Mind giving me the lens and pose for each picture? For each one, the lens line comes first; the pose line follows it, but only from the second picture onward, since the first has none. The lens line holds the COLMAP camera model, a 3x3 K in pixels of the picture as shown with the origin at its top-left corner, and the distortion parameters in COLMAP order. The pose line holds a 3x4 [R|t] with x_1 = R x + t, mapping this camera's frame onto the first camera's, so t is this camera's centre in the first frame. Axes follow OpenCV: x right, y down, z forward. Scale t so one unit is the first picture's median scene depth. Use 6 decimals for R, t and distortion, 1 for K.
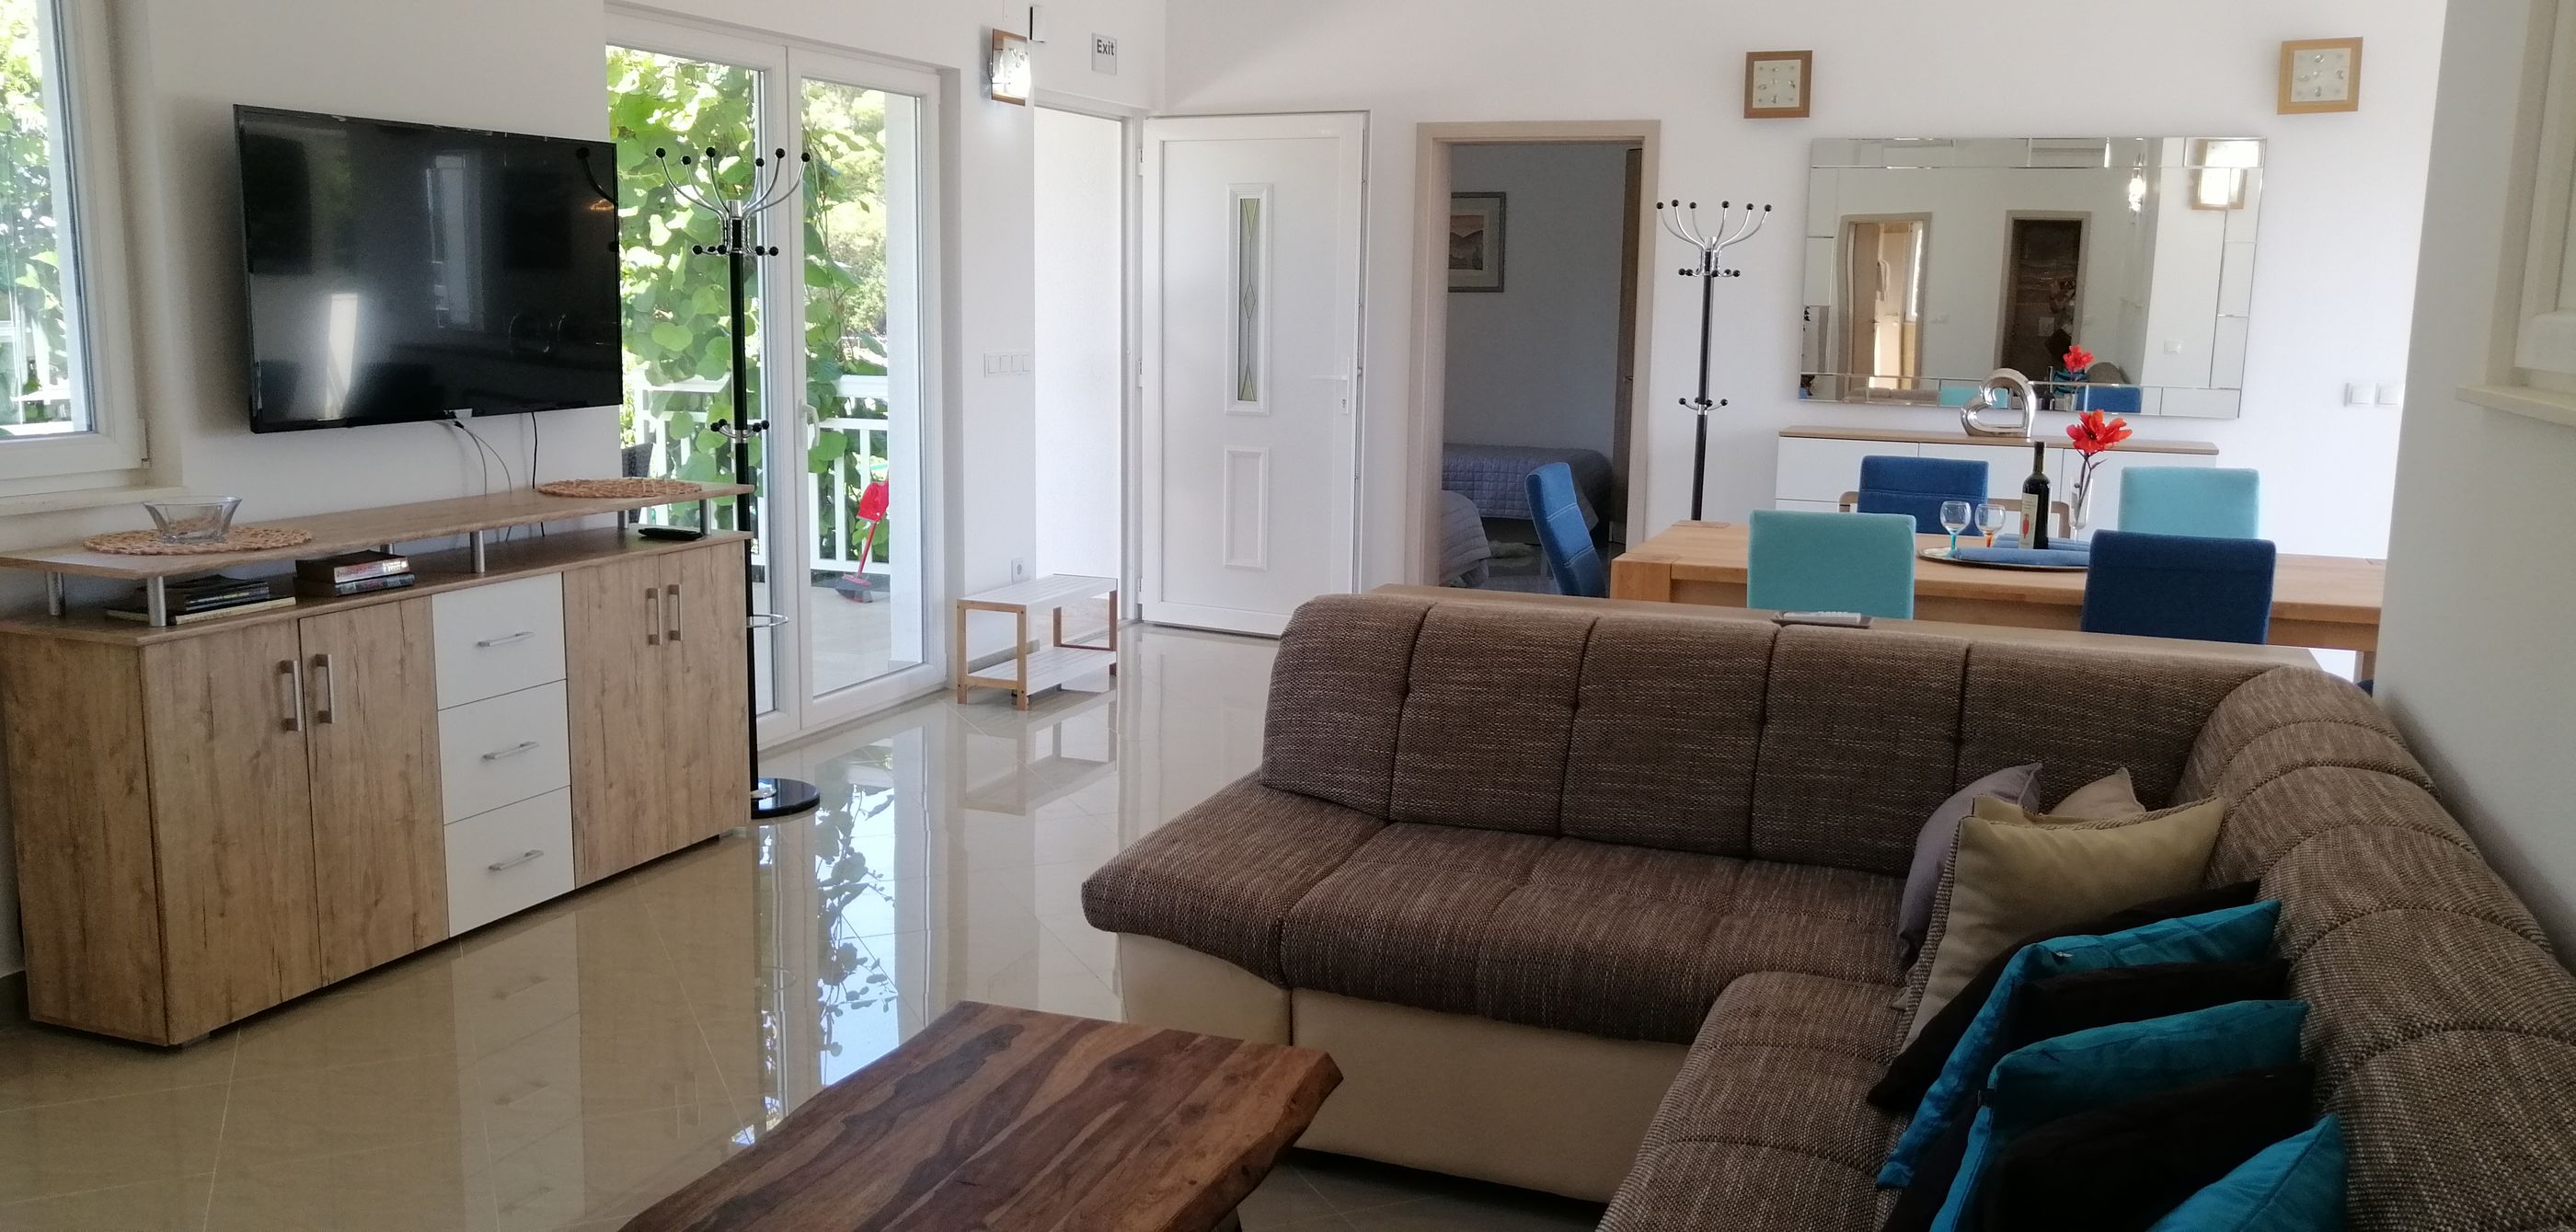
lens RADIAL K [[2031.4, 0, 1306.4], [0, 2031.4, 616.2], [0, 0, 1]] dist [-0.018902, 0.059975]
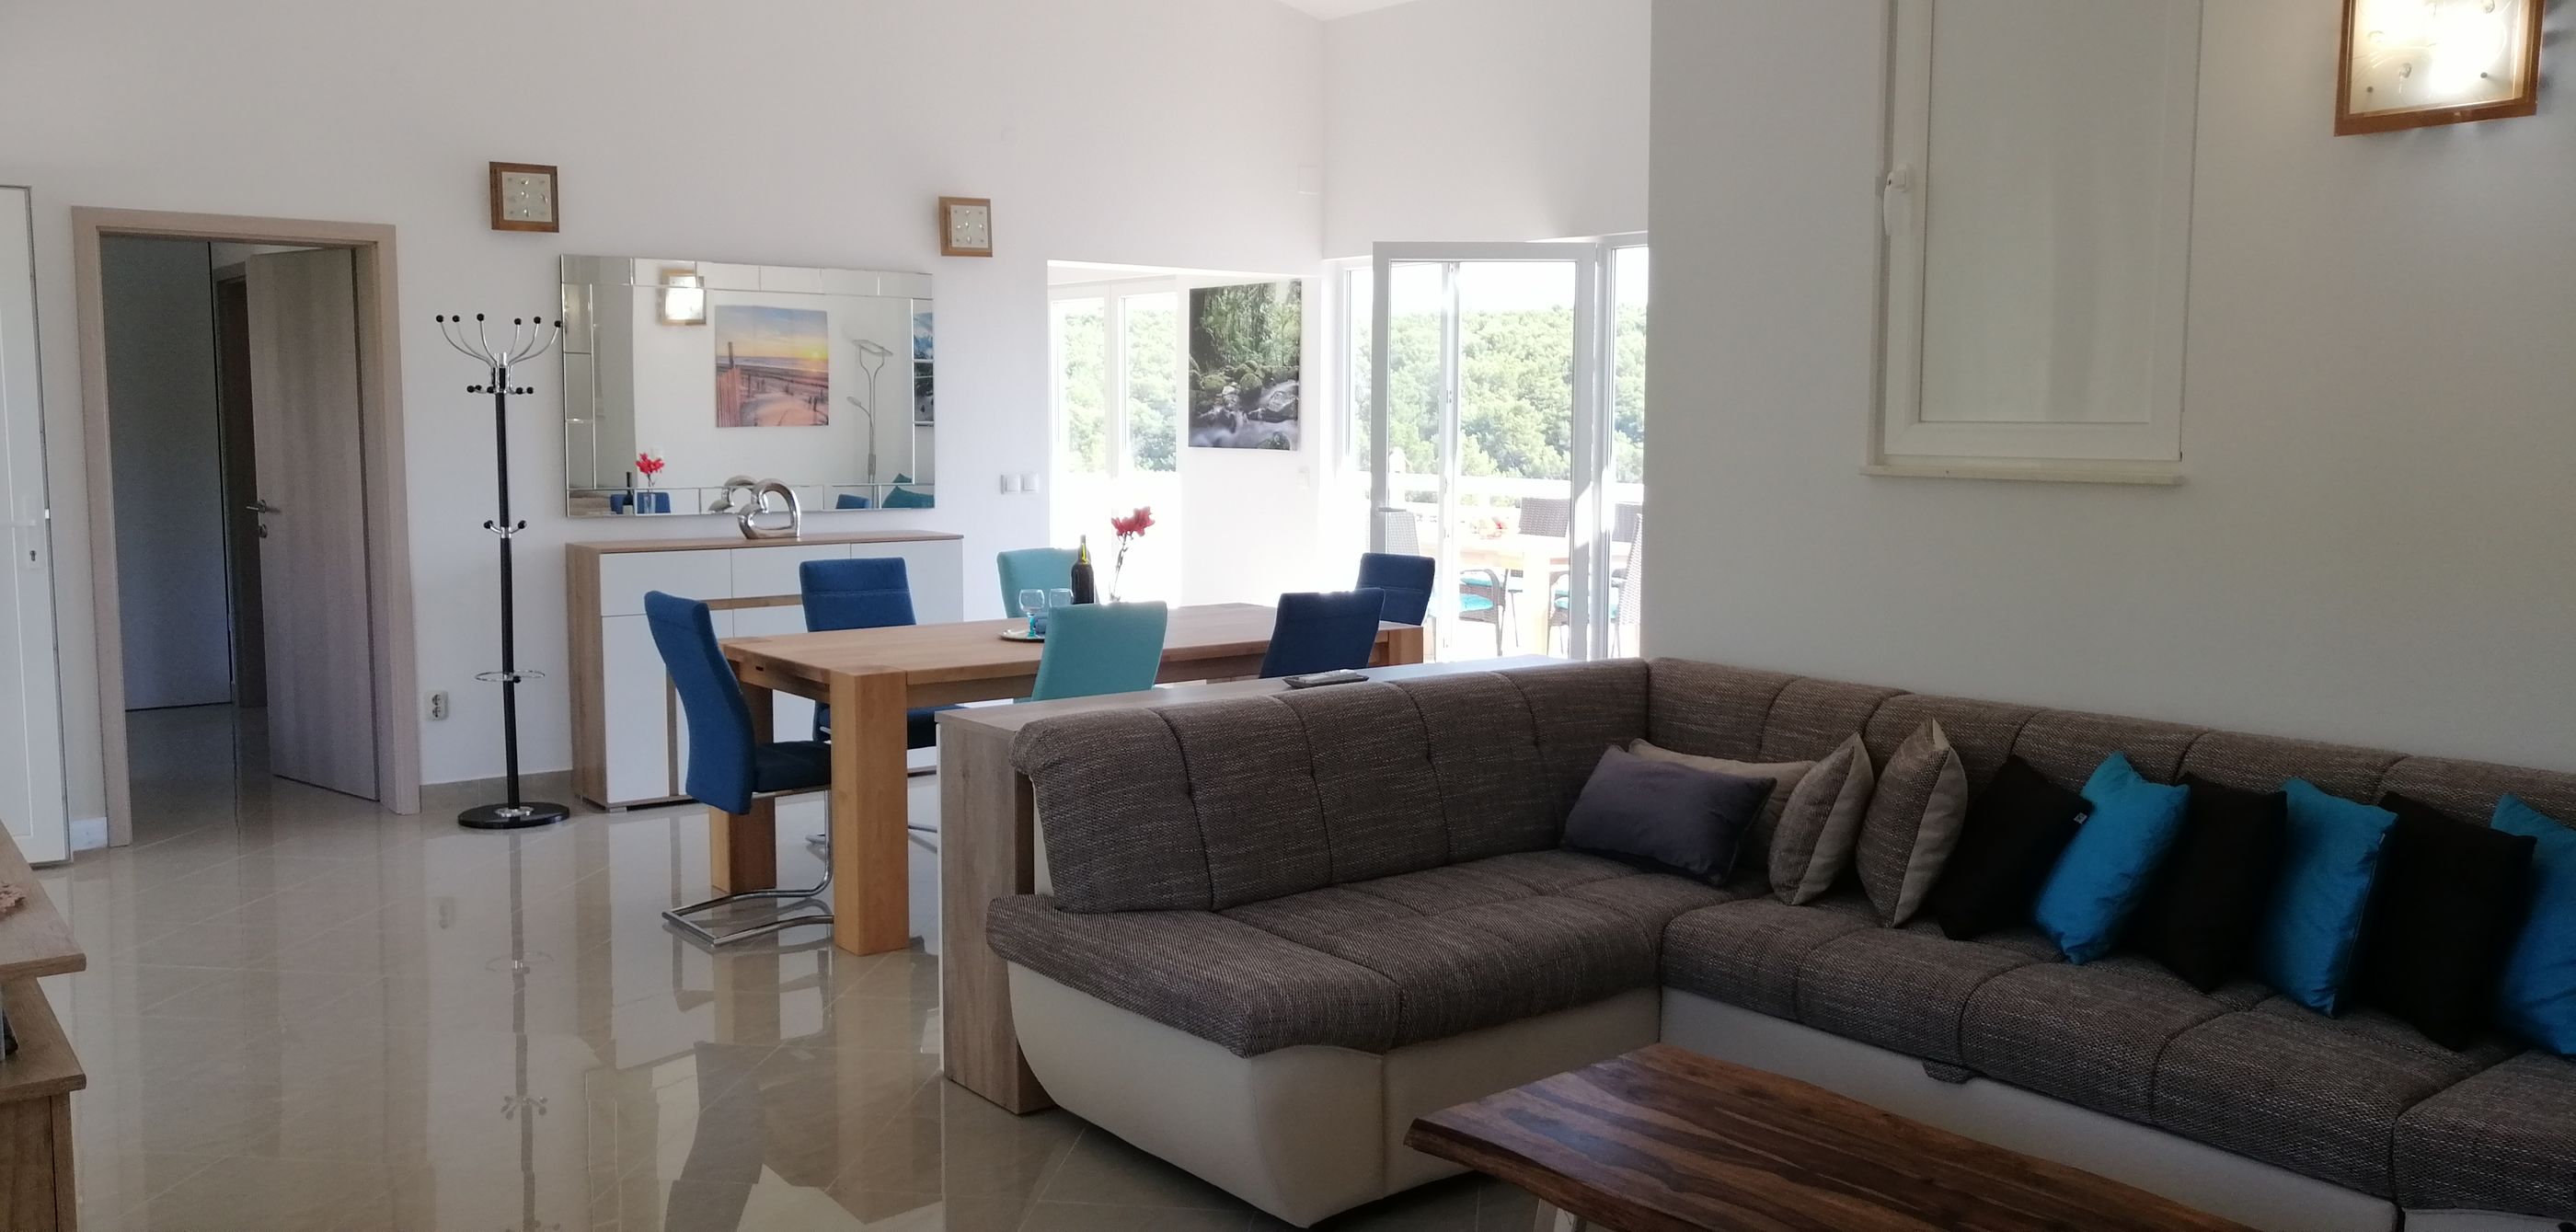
lens RADIAL K [[2031.4, 0, 1282.9], [0, 2031.4, 608.6], [0, 0, 1]] dist [-0.018902, 0.059975]
pose [[0.520585, -0.098727, 0.848083, -0.757519], [0.141278, 0.989560, 0.028475, -0.075315], [-0.842040, 0.104992, 0.529098, 0.350476]]
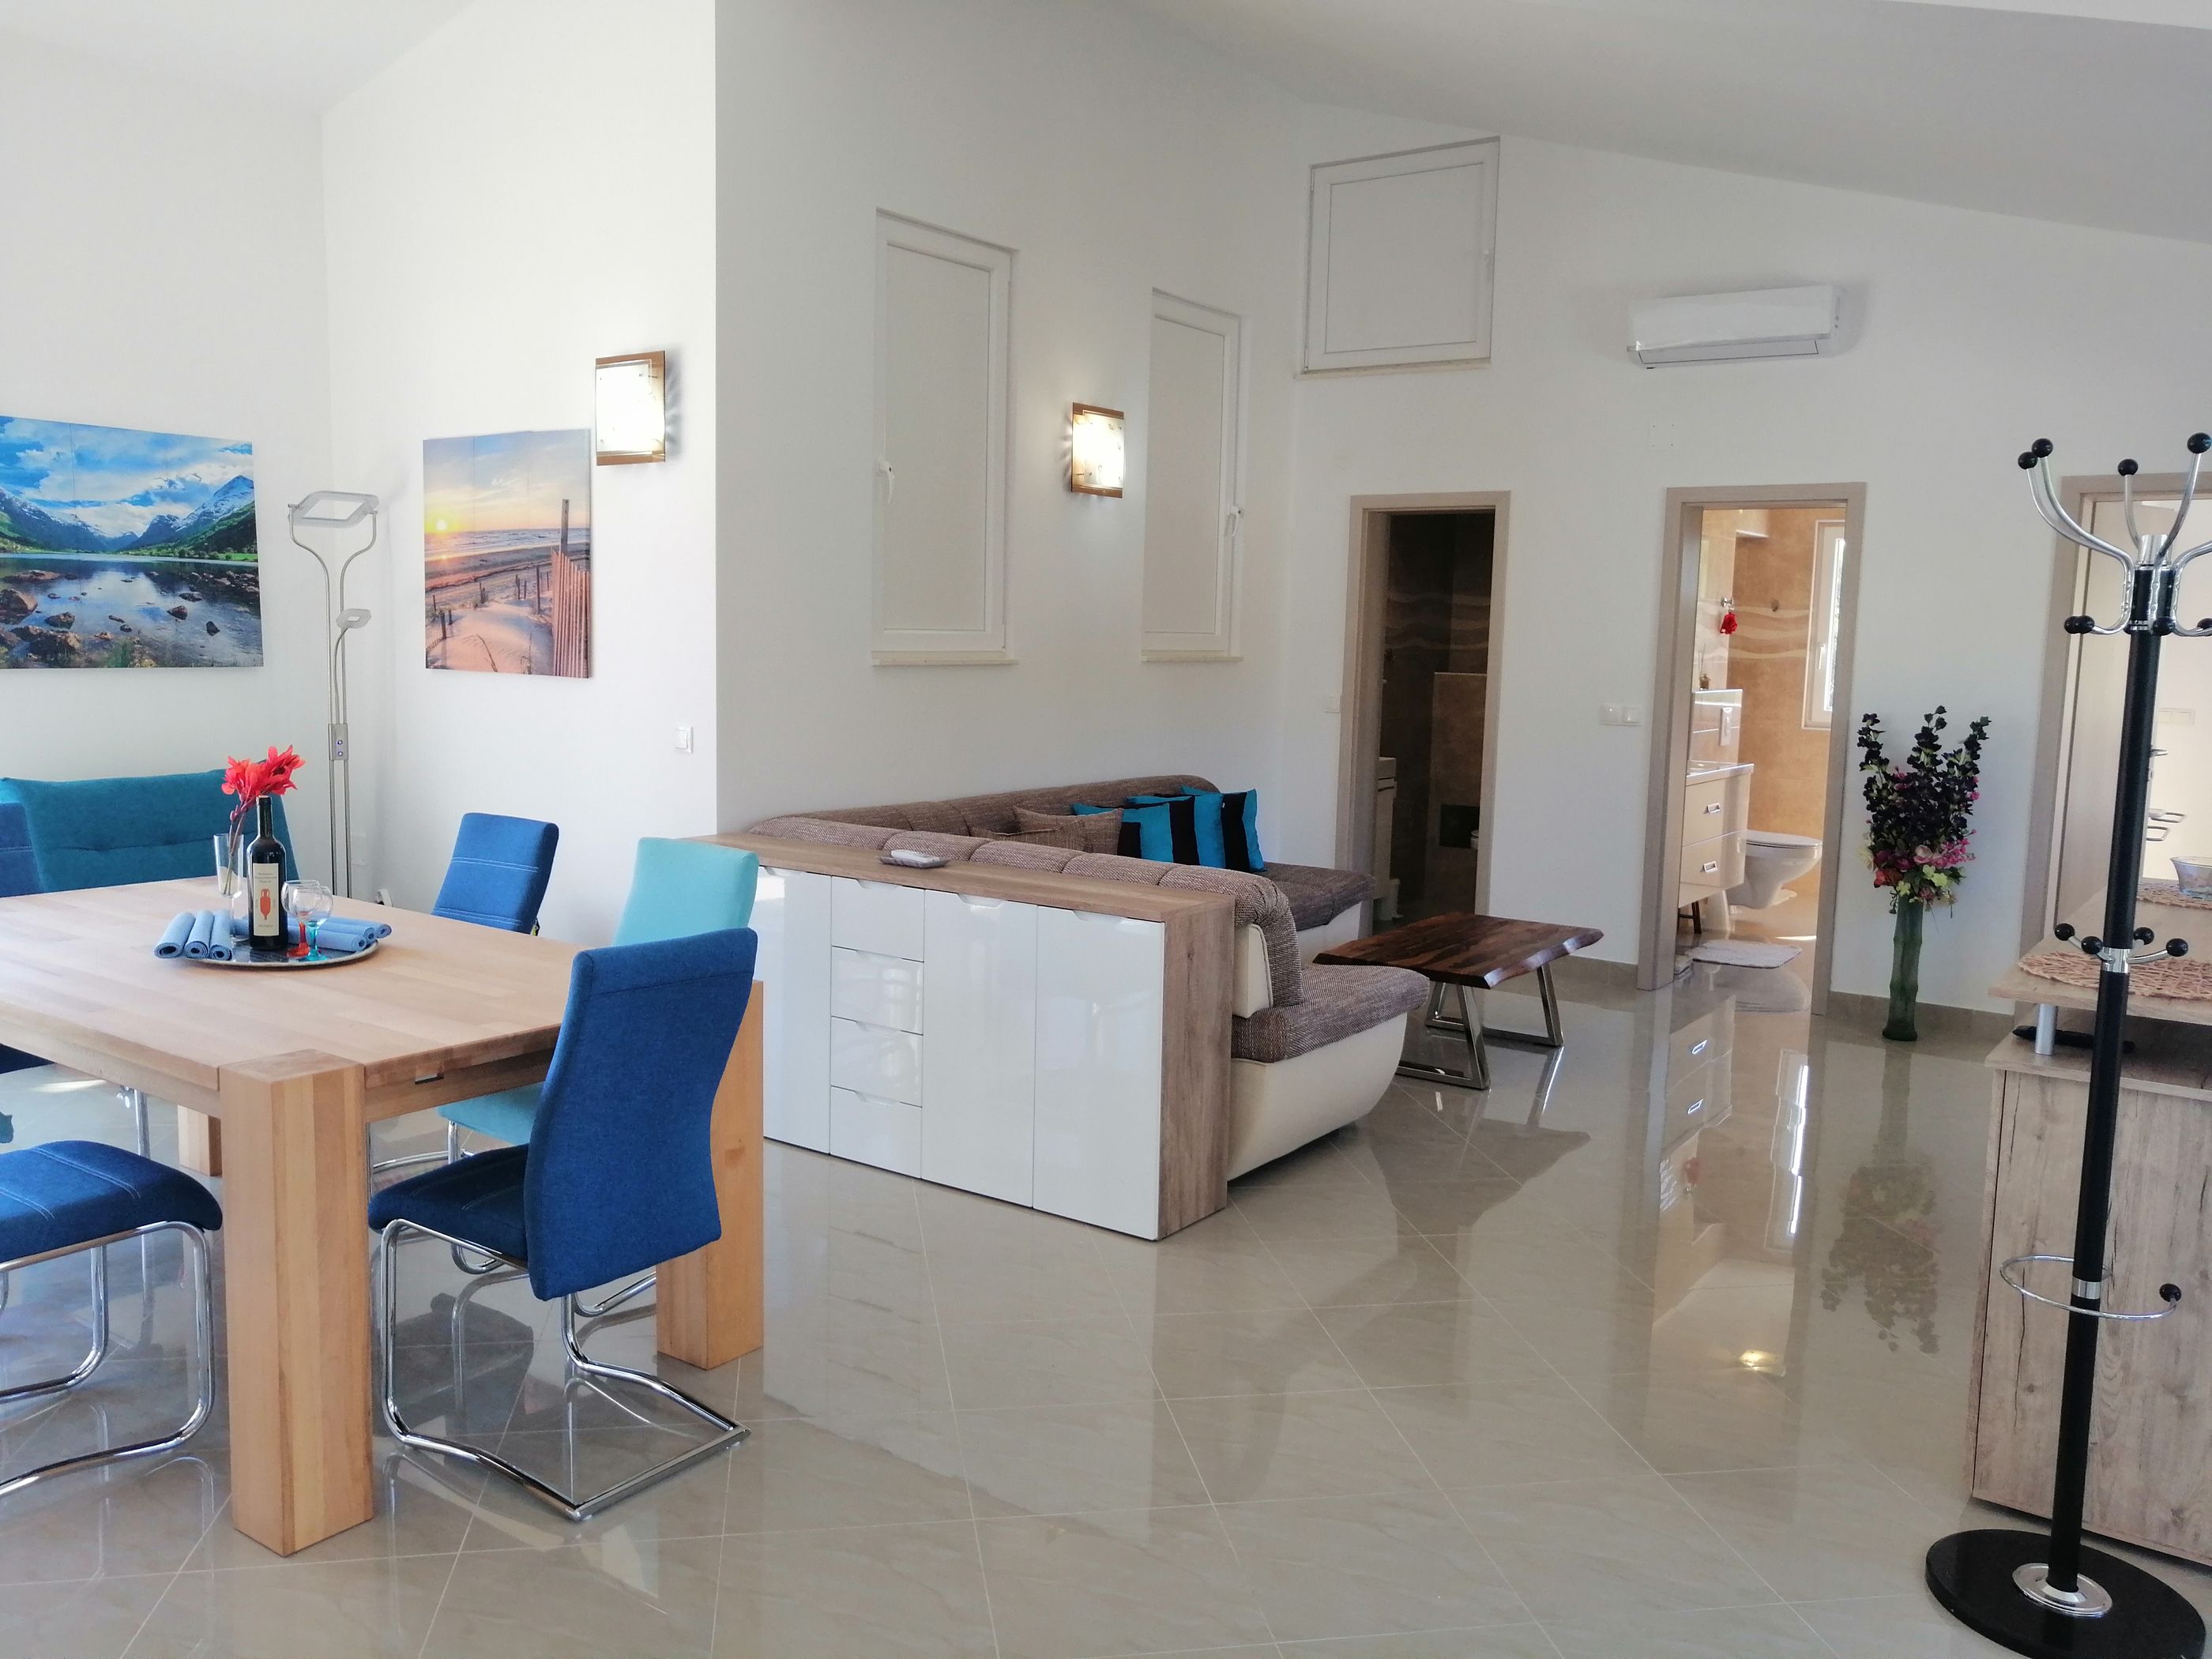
lens RADIAL K [[1747.4, 0, 1102.8], [0, 1747.4, 824.5], [0, 0, 1]] dist [-0.021456, 0.068878]
pose [[-0.963708, -0.073050, 0.256769, -0.177346], [-0.000307, 0.962135, 0.272572, -0.335665], [-0.266958, 0.262601, -0.927240, 1.982000]]
